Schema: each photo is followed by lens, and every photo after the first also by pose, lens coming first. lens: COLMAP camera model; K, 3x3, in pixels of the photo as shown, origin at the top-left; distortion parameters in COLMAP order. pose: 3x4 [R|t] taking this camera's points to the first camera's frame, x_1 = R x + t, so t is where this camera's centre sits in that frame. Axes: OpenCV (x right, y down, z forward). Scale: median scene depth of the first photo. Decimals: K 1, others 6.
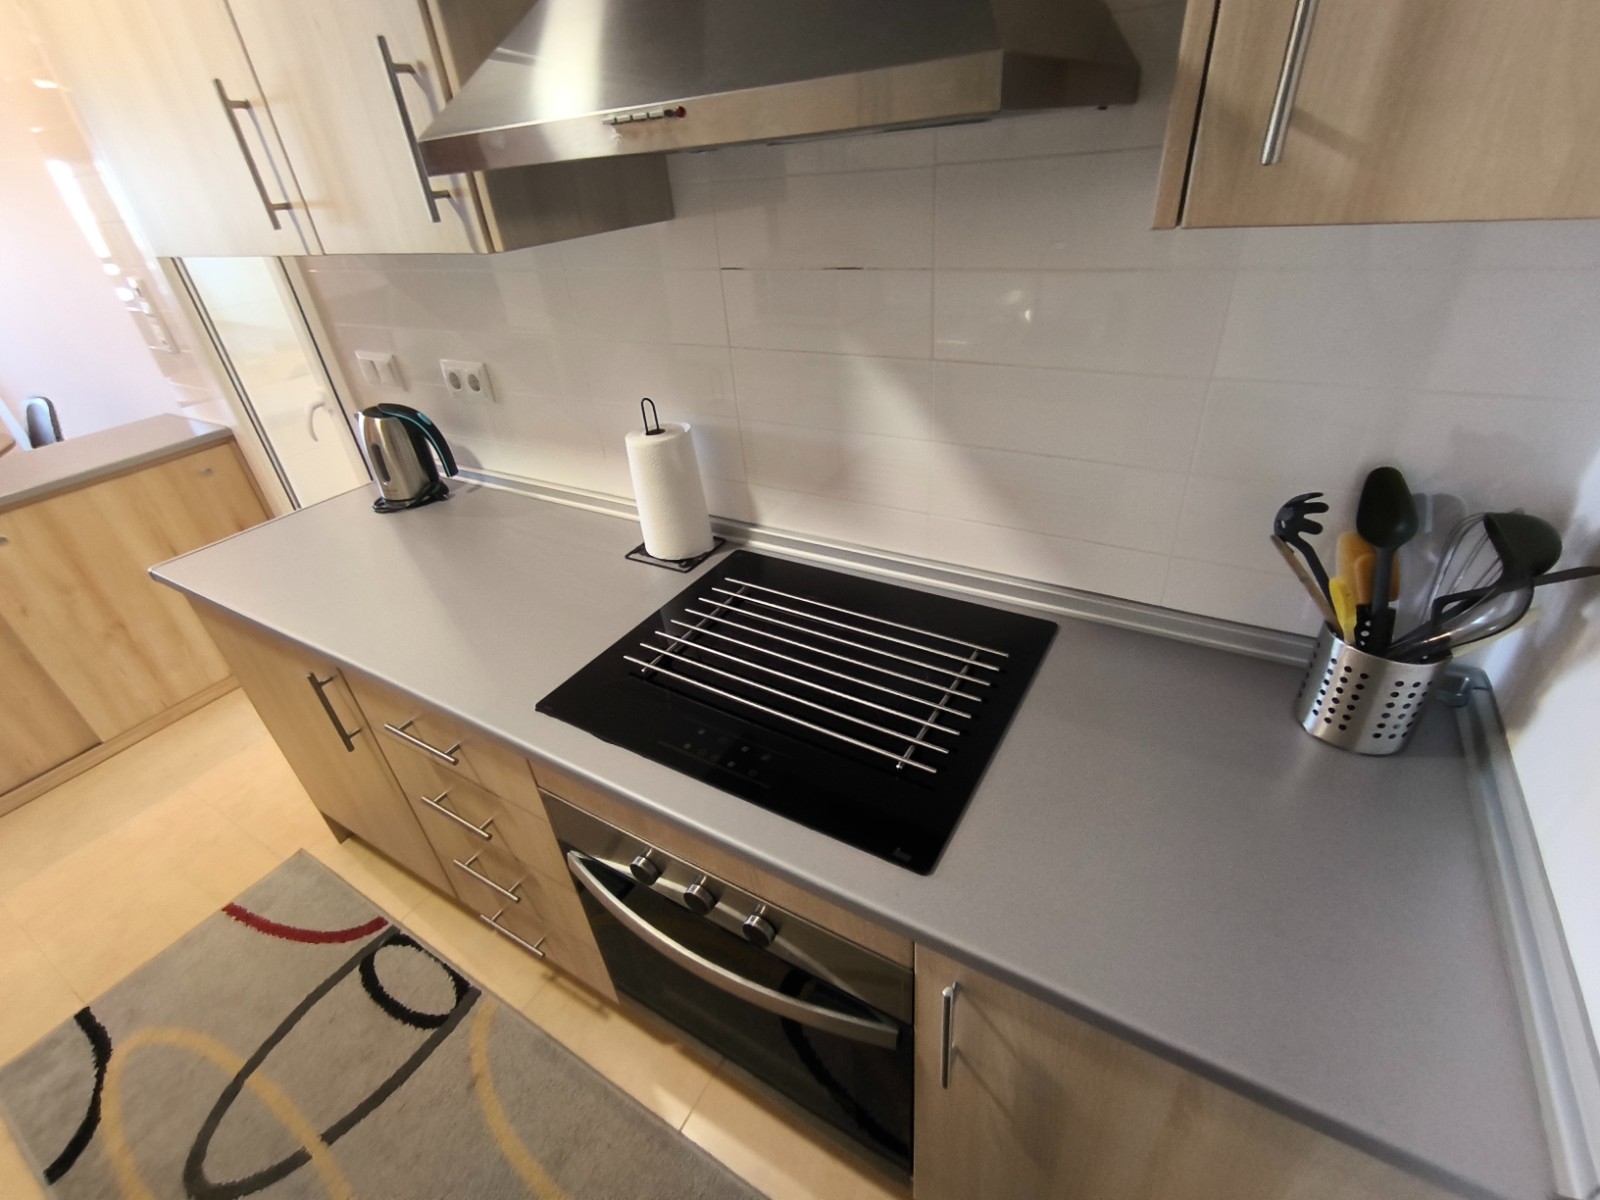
lens RADIAL K [[713.2, 0, 792.2], [0, 713.2, 601.7], [0, 0, 1]] dist [0.001444, 0.000539]
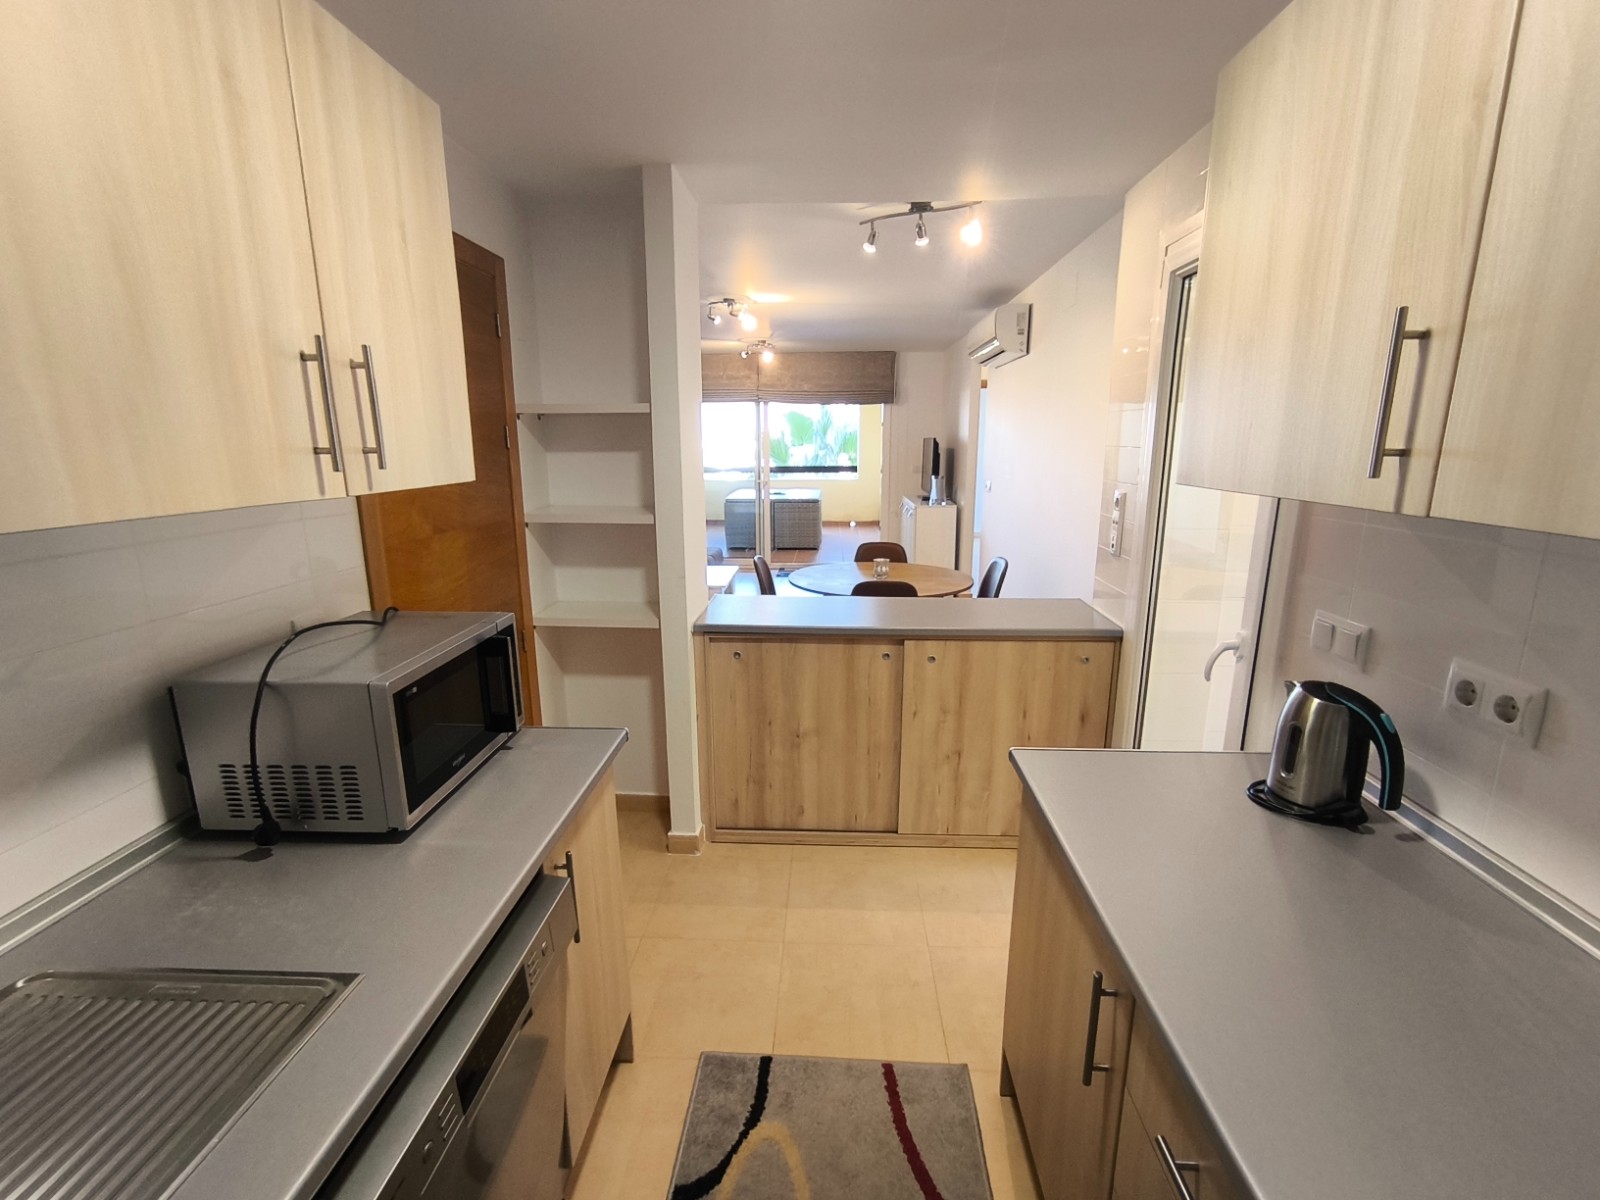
lens RADIAL K [[722.9, 0, 793.9], [0, 722.9, 601.1], [0, 0, 1]] dist [-0.001533, 0.000147]
pose [[0.458334, 0.267206, -0.847662, -0.193161], [-0.500902, 0.865501, 0.001989, -0.061472], [0.734184, 0.423684, 0.530533, 0.119528]]
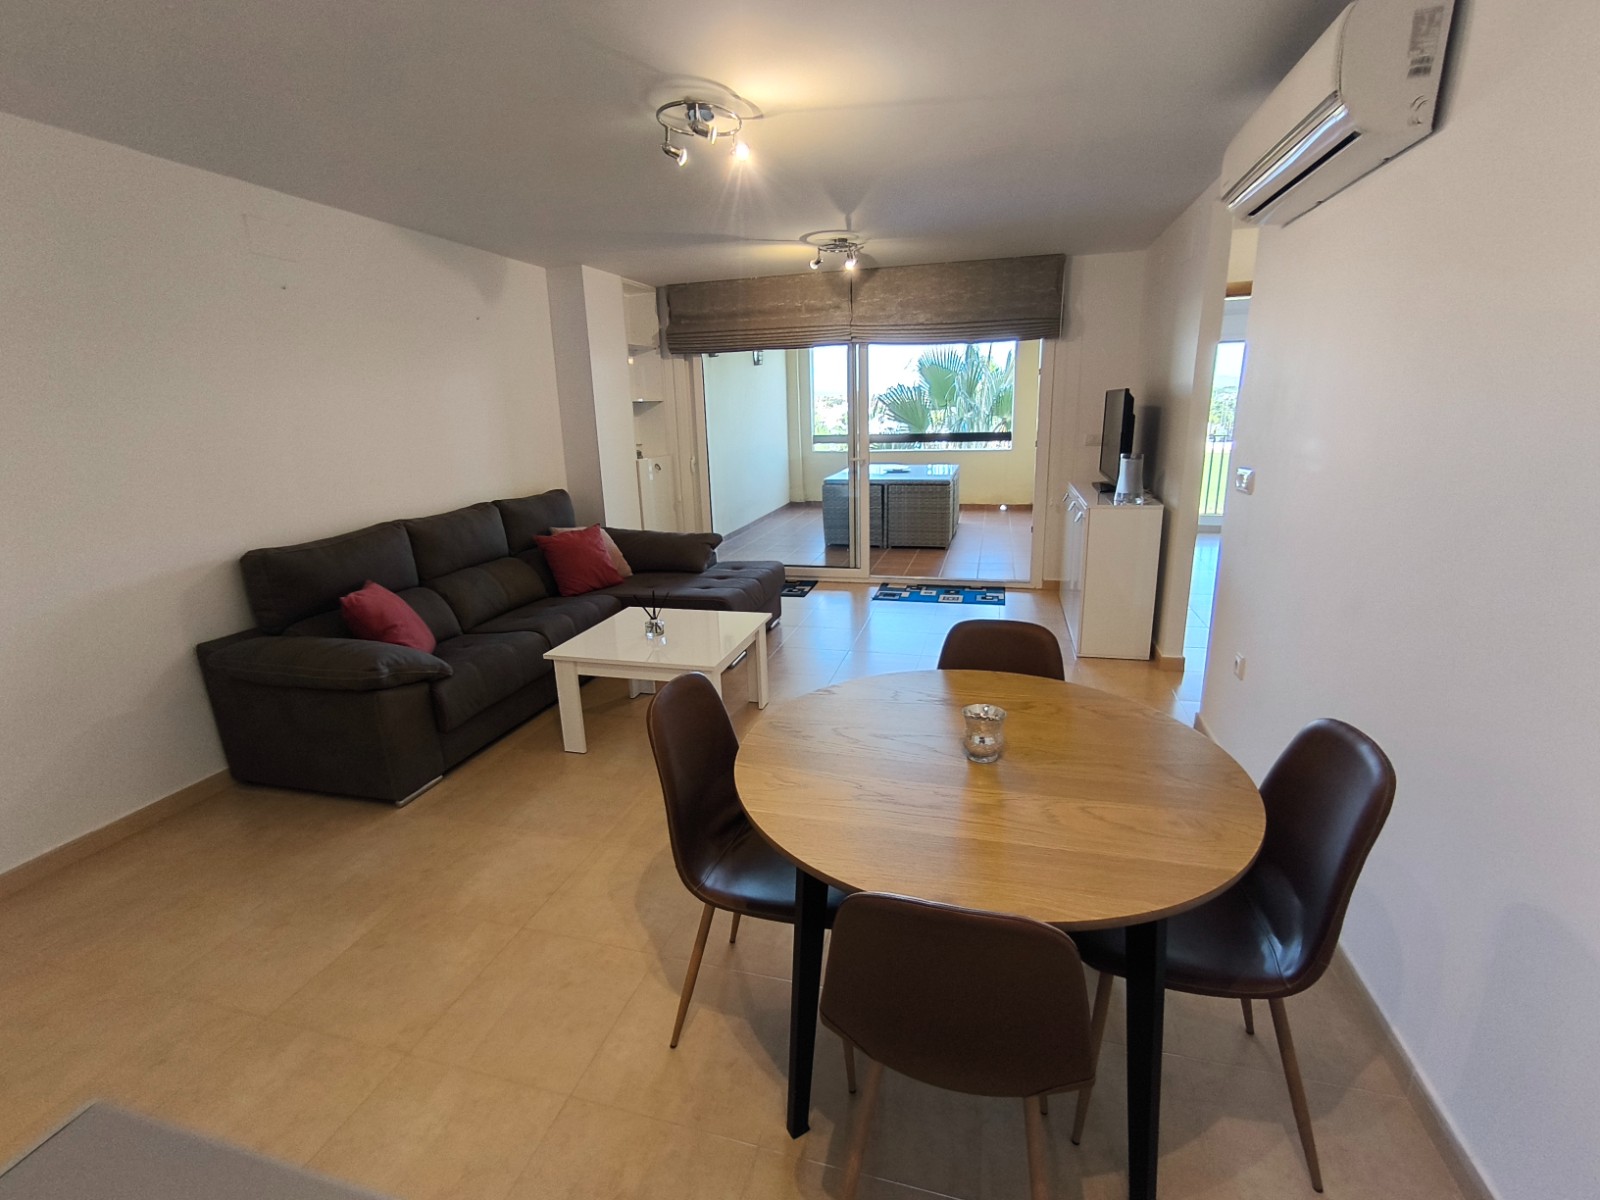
lens RADIAL K [[730.8, 0, 800.0], [0, 730.8, 600.0], [0, 0, 1]] dist [-0.014877, 0.000033]
pose [[0.269380, 0.315024, -0.910052, -0.560398], [-0.509452, 0.848545, 0.142933, -0.177144], [0.817247, 0.425124, 0.389071, 0.369667]]
